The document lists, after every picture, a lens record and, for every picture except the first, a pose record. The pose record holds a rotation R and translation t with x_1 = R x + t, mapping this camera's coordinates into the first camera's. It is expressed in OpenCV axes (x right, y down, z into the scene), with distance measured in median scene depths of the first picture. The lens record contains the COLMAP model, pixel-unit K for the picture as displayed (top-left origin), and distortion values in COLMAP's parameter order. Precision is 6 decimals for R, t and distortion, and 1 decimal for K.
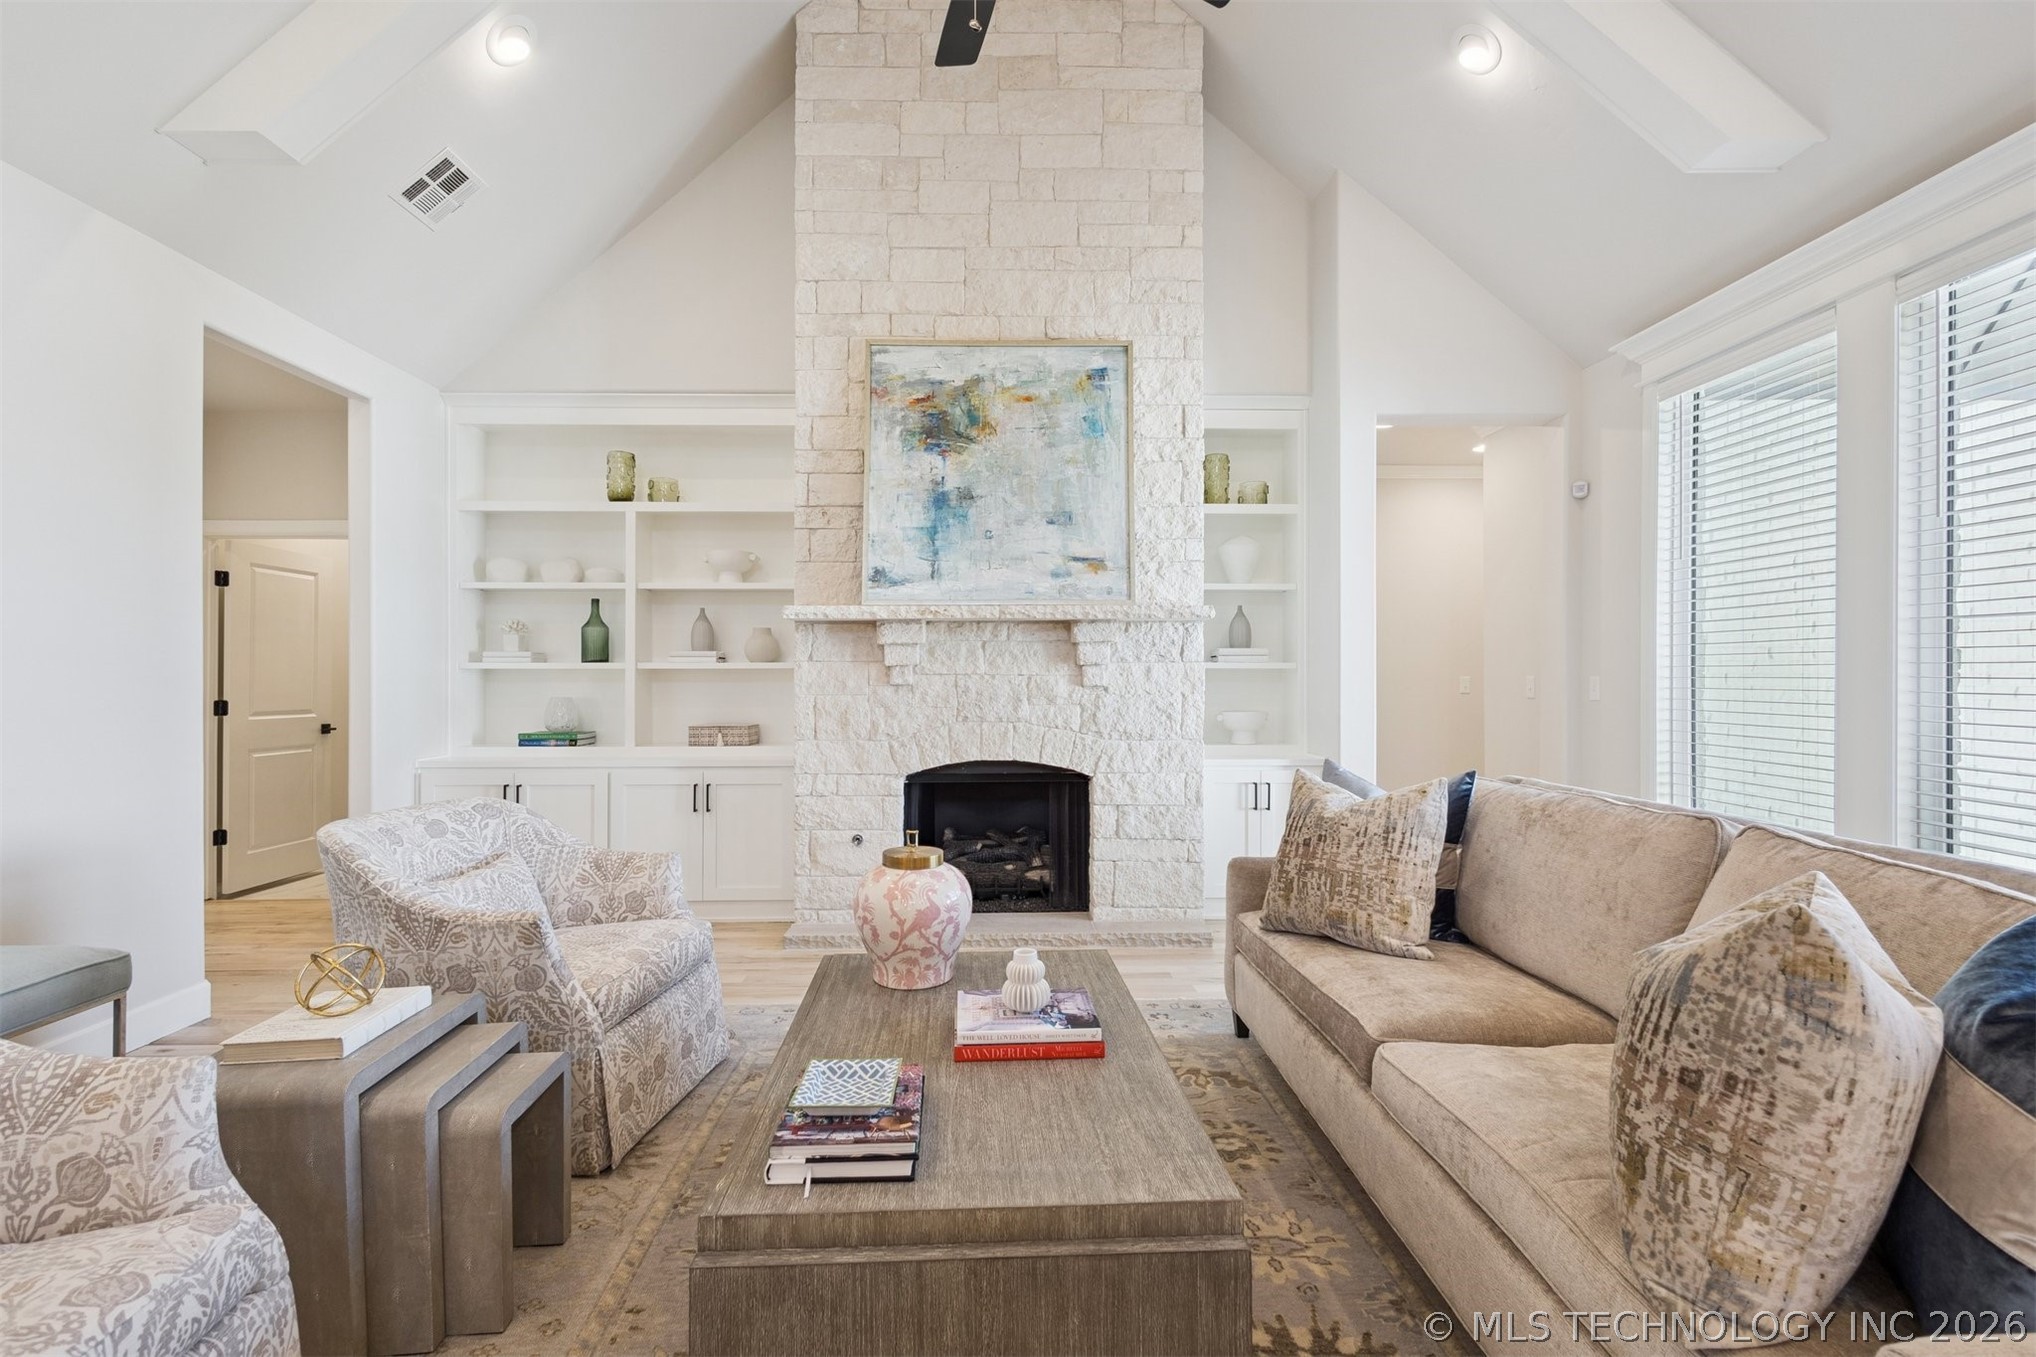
lens RADIAL K [[936.9, 0, 1013.3], [0, 936.9, 674.1], [0, 0, 1]] dist [0.003750, 0.000005]
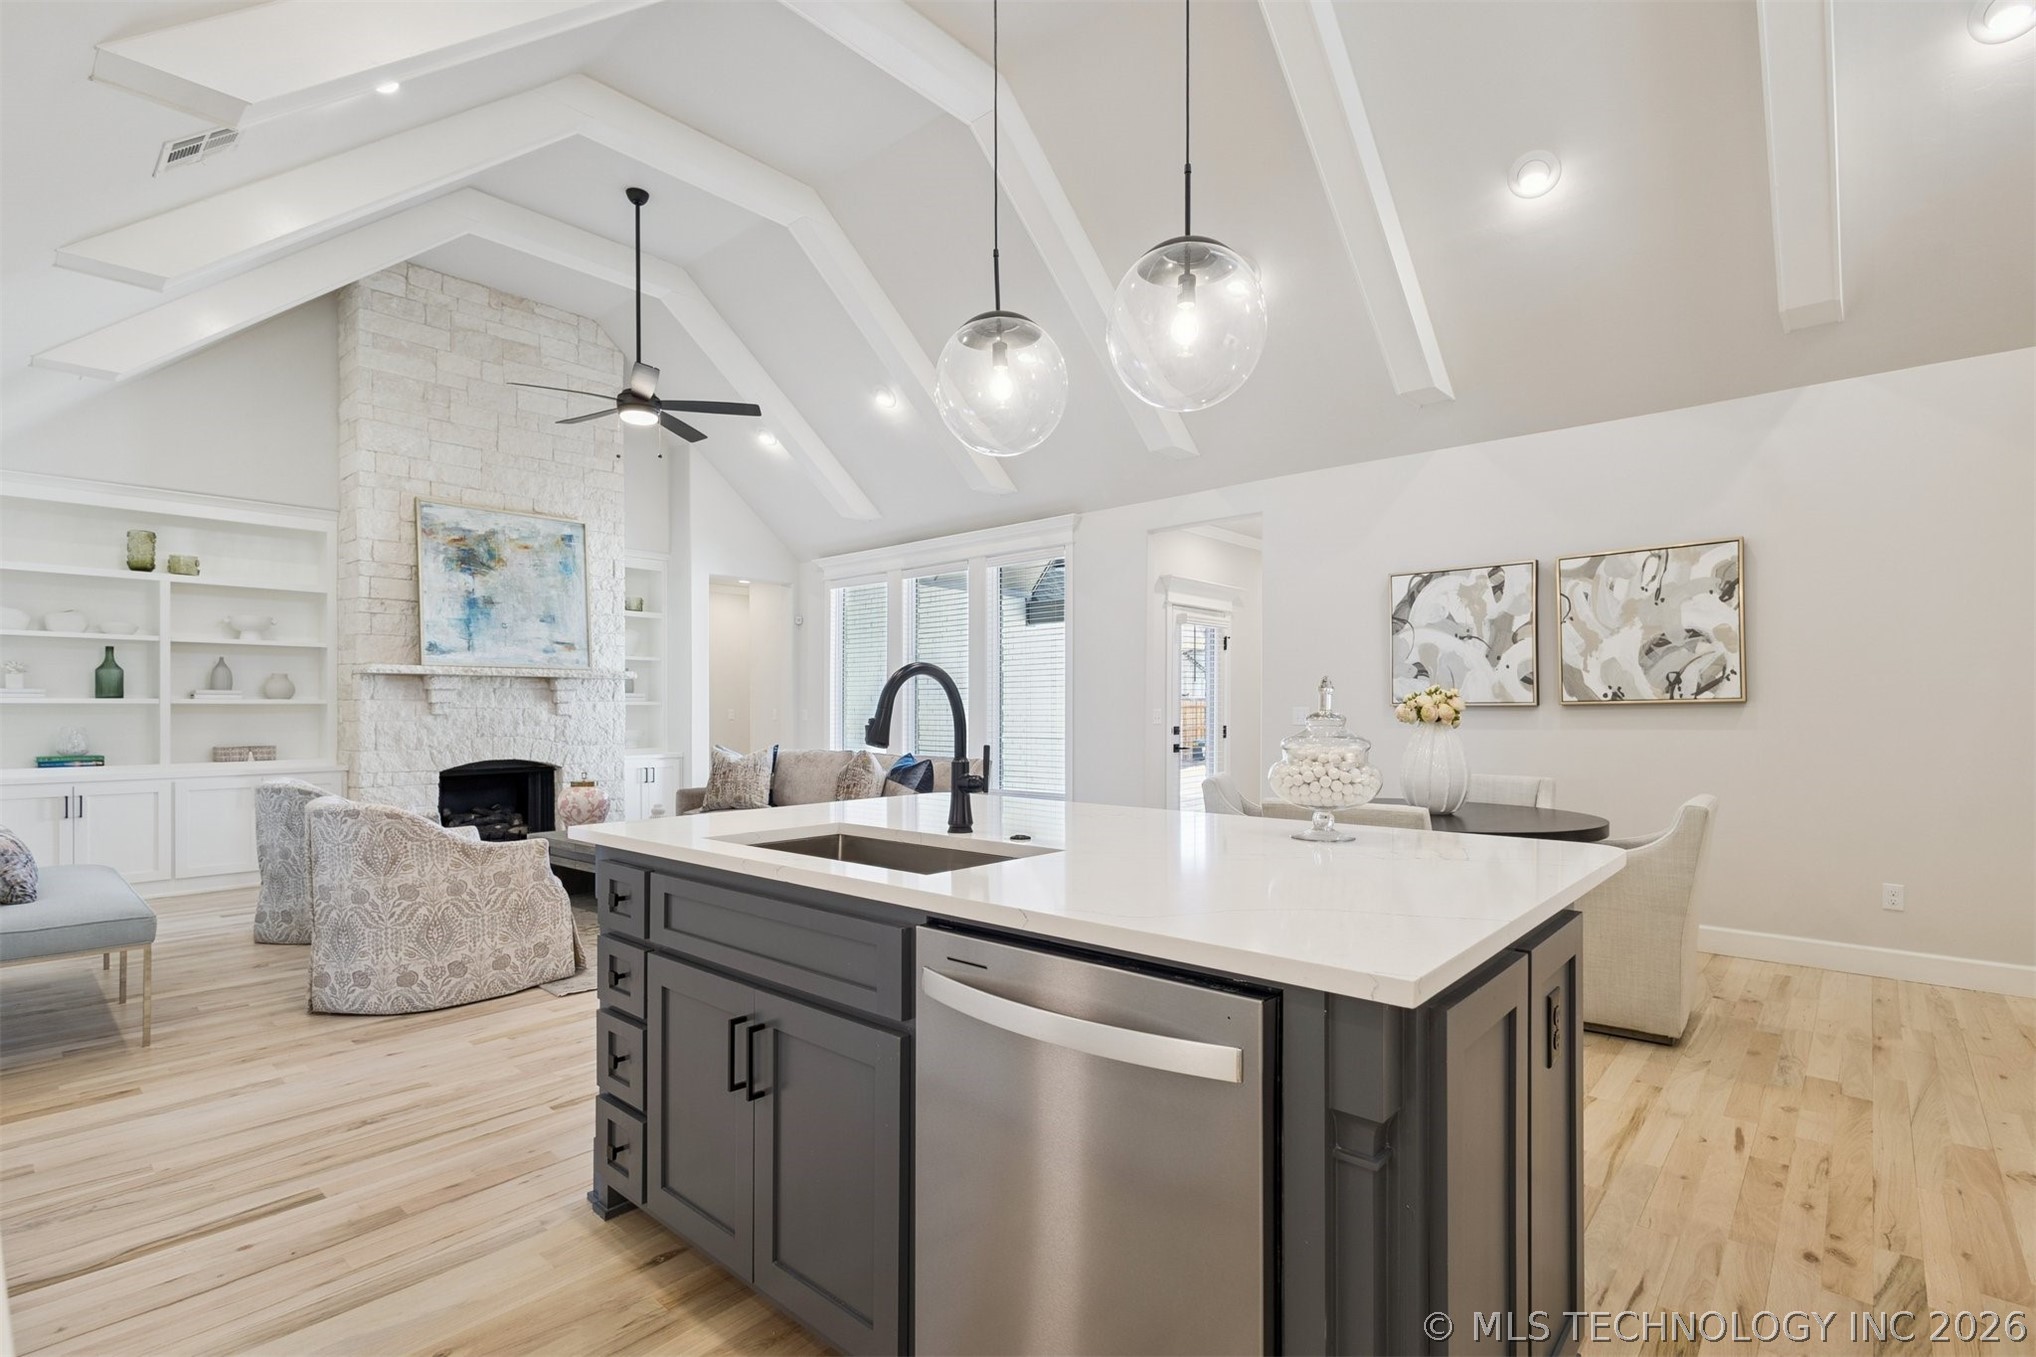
lens RADIAL K [[947.3, 0, 1016.7], [0, 947.3, 713.4], [0, 0, 1]] dist [0.000897, 0.000114]
pose [[0.684722, -0.003875, 0.728794, -0.626472], [-0.000350, 0.999984, 0.005646, -0.000221], [-0.728804, -0.004121, 0.684710, -0.831836]]
